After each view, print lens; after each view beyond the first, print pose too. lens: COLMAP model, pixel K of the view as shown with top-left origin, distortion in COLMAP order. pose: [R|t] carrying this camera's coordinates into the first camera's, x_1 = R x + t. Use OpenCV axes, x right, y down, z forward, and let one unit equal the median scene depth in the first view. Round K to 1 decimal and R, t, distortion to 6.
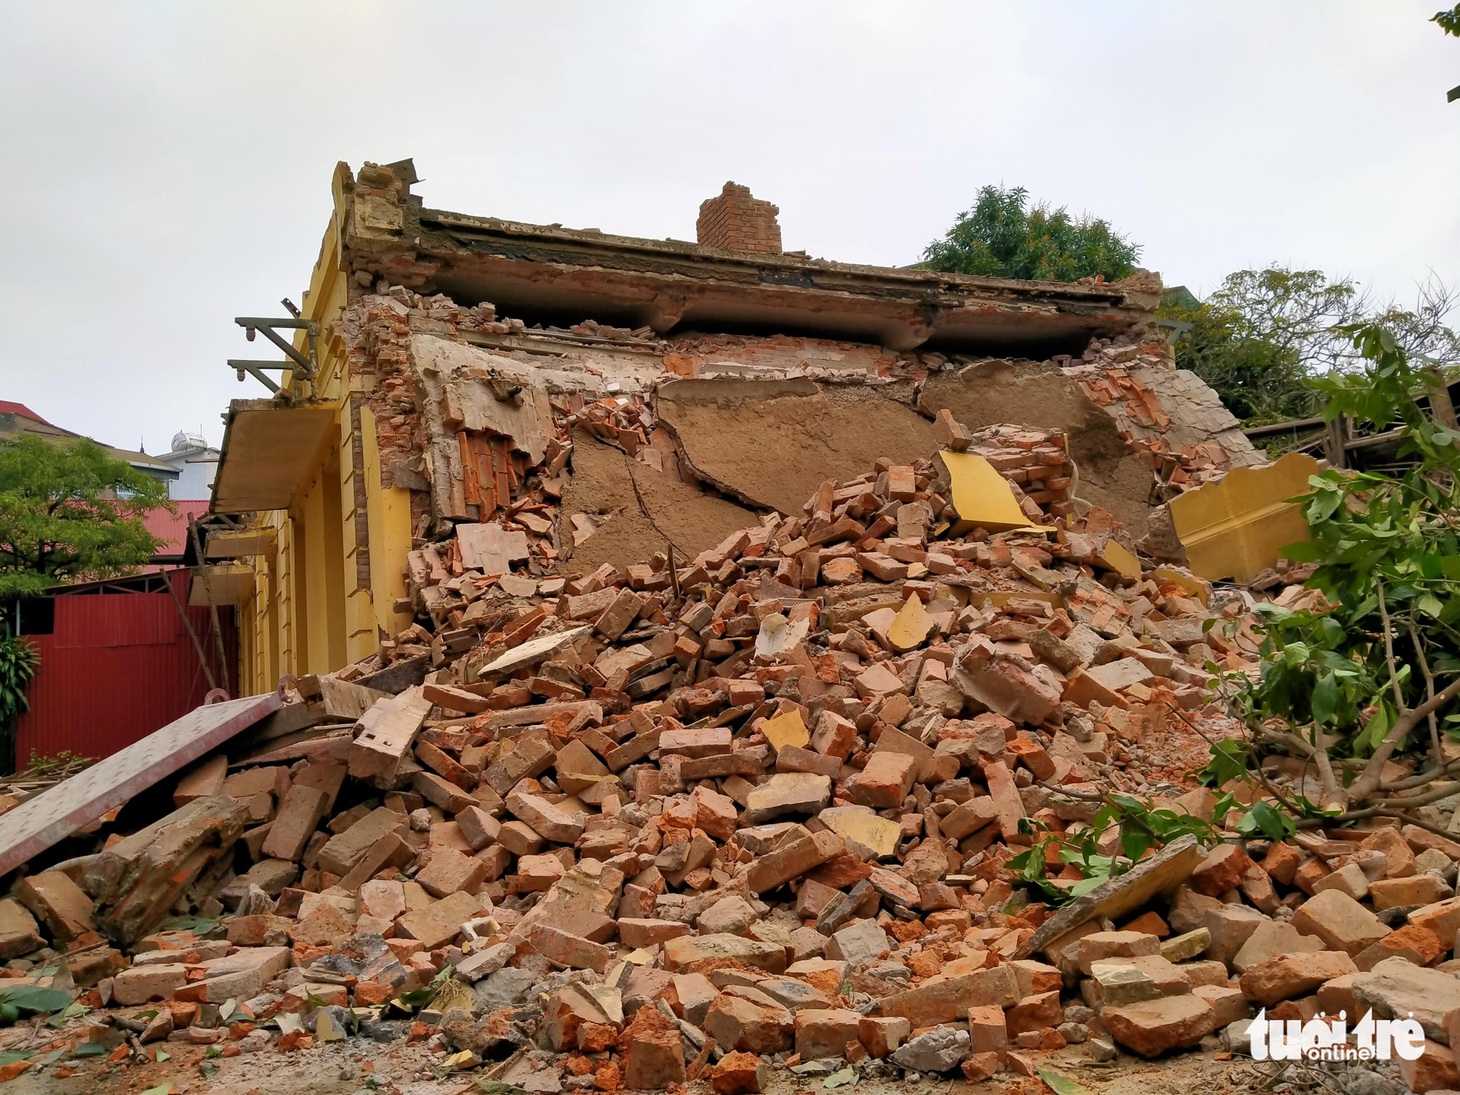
lens RADIAL K [[1148.0, 0, 724.3], [0, 1148.0, 574.2], [0, 0, 1]] dist [0.133305, -0.282147]
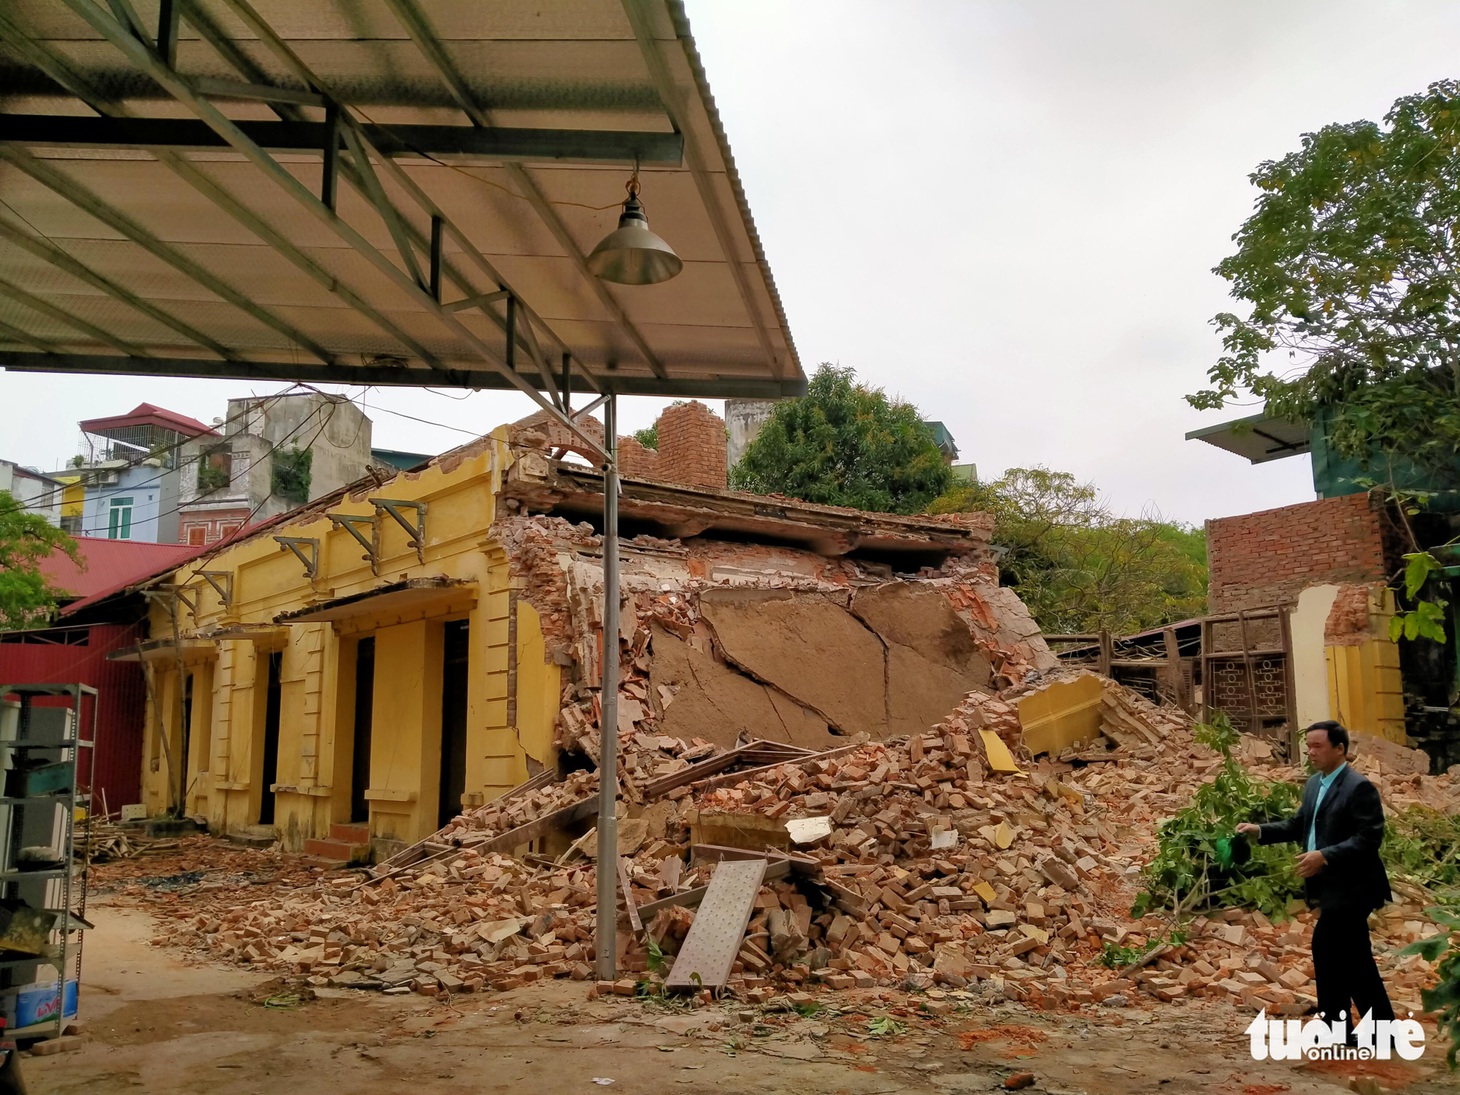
lens RADIAL K [[1148.0, 0, 724.3], [0, 1148.0, 574.2], [0, 0, 1]] dist [0.133305, -0.282147]
pose [[0.969418, 0.094525, 0.226481, -0.358241], [-0.086673, 0.995247, -0.044391, -0.122786], [-0.229601, 0.023404, 0.973003, -0.428802]]
